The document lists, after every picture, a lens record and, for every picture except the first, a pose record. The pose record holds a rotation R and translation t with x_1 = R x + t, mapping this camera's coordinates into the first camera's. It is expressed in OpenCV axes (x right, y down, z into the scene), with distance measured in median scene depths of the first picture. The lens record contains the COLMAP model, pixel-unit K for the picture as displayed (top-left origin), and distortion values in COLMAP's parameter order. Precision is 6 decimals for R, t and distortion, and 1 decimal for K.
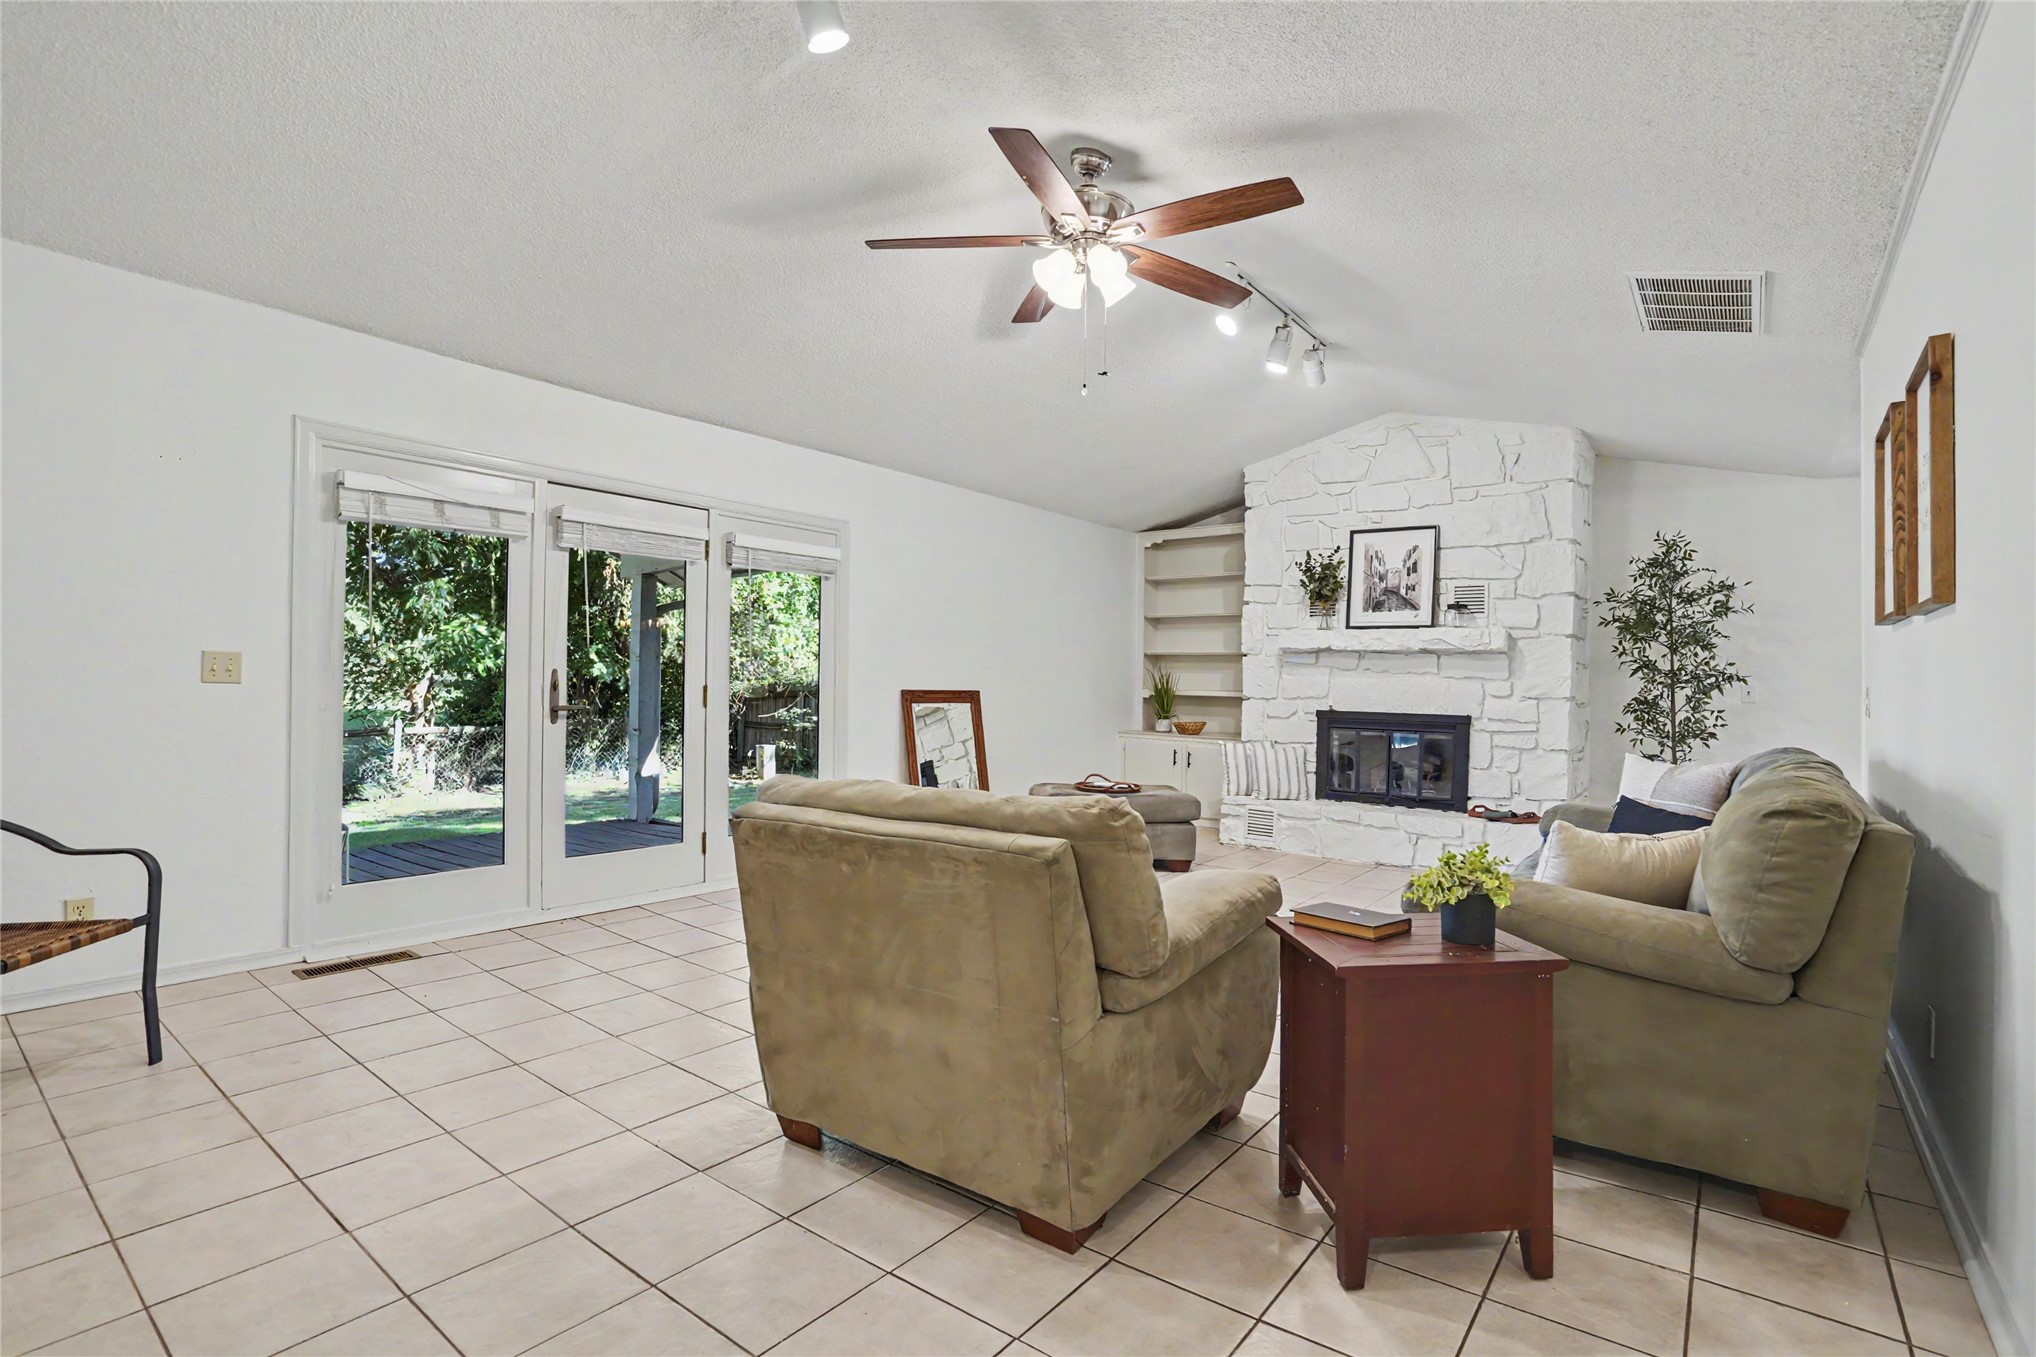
lens RADIAL K [[948.2, 0, 1009.9], [0, 948.2, 690.7], [0, 0, 1]] dist [-0.037630, 0.000102]
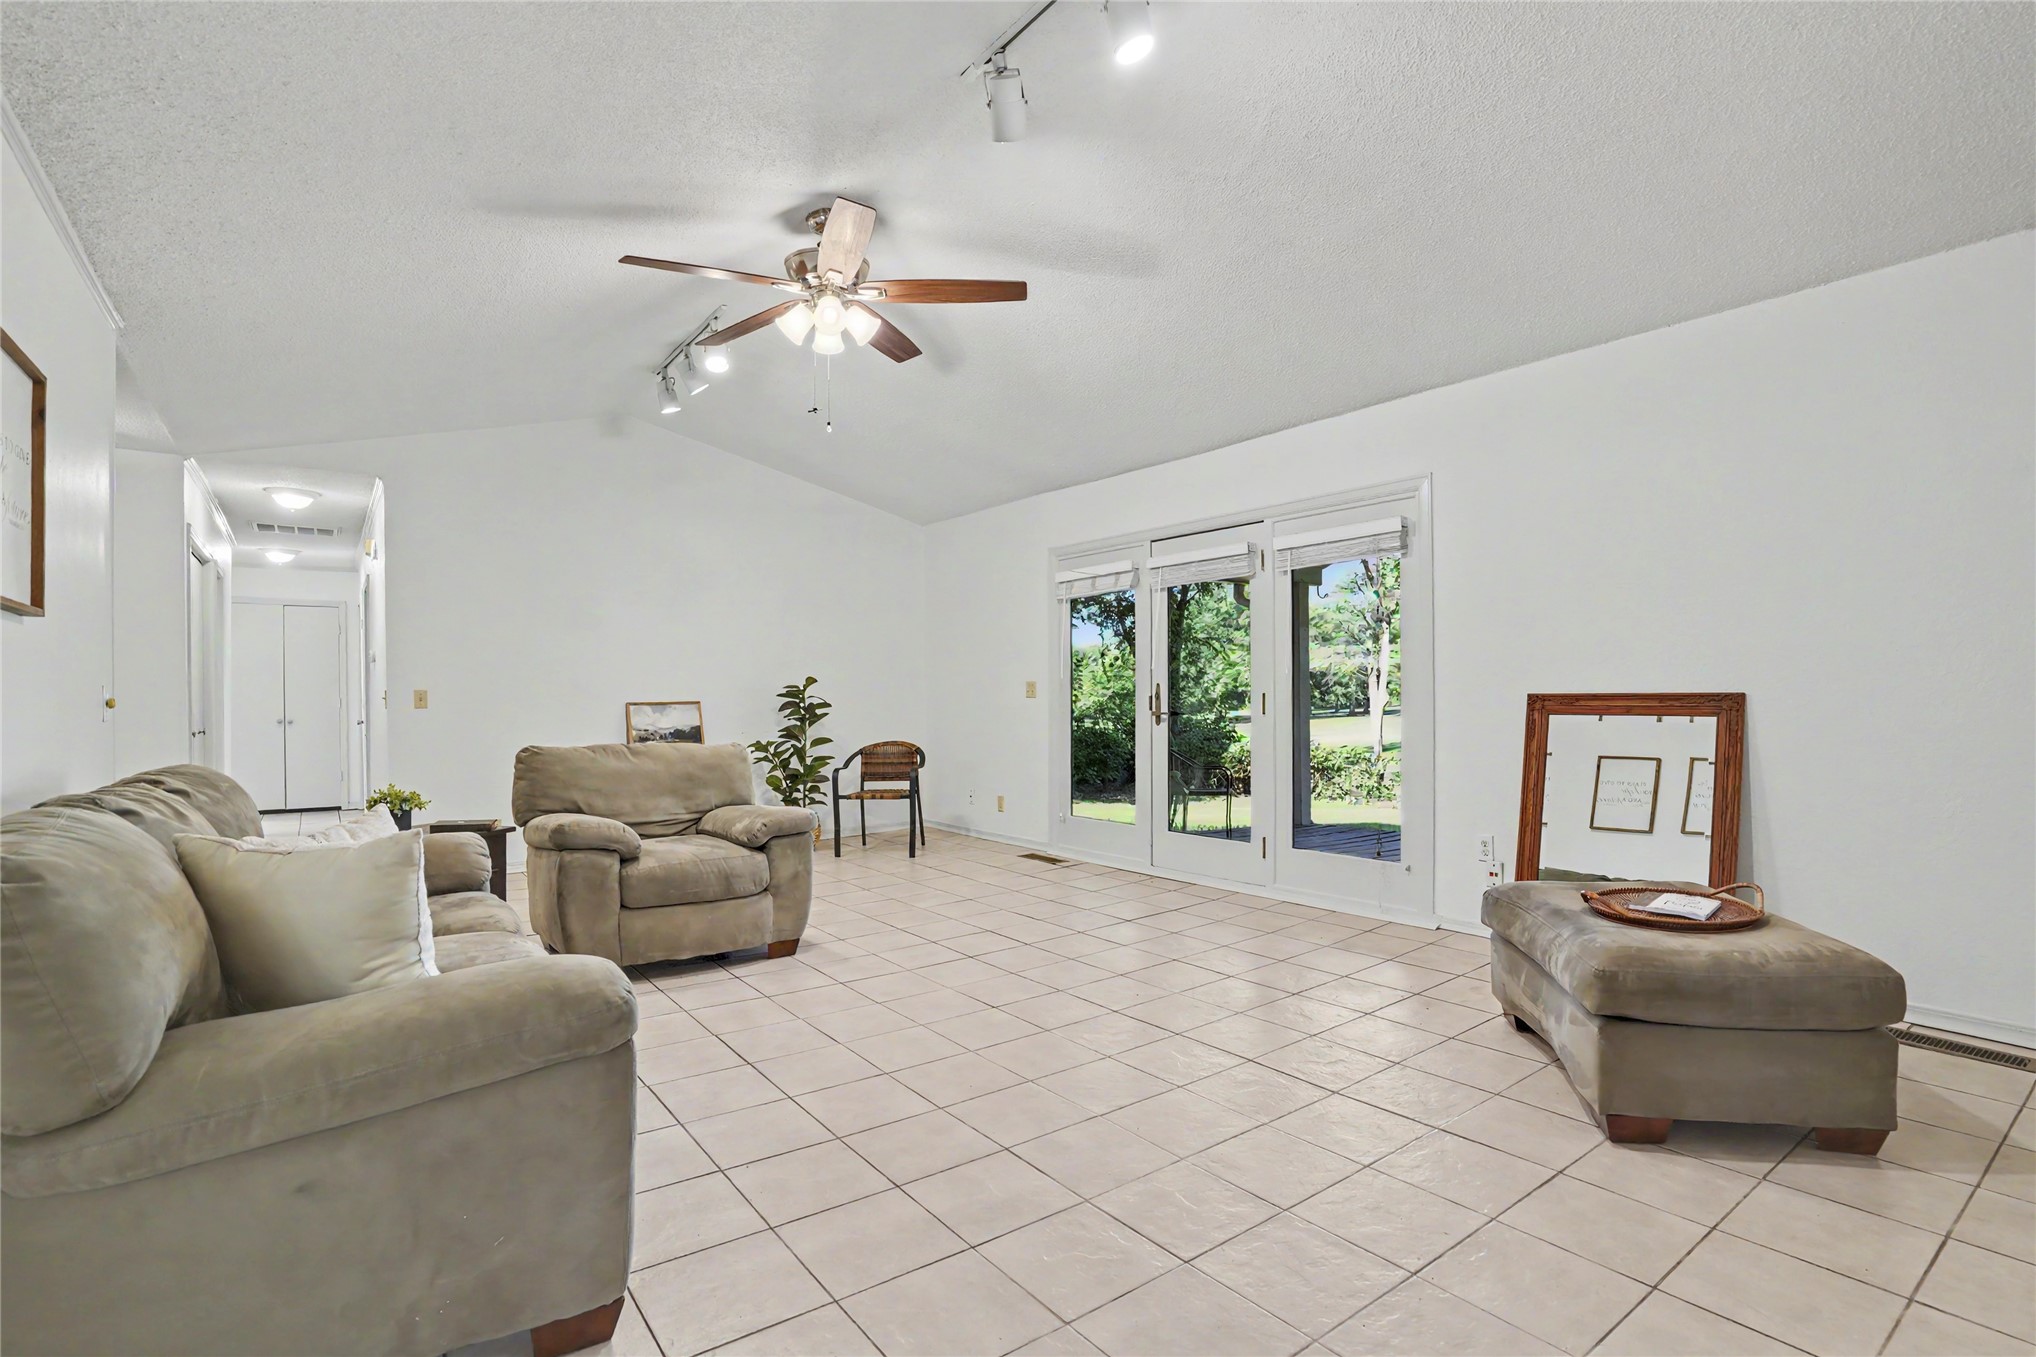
lens RADIAL K [[988.5, 0, 1018.0], [0, 988.5, 678.5], [0, 0, 1]] dist [-0.027045, 0.000583]
pose [[-0.281516, -0.026954, -0.959178, 0.869434], [0.003172, 0.999574, -0.029020, 0.008992], [0.959551, -0.011212, -0.281311, 1.192316]]
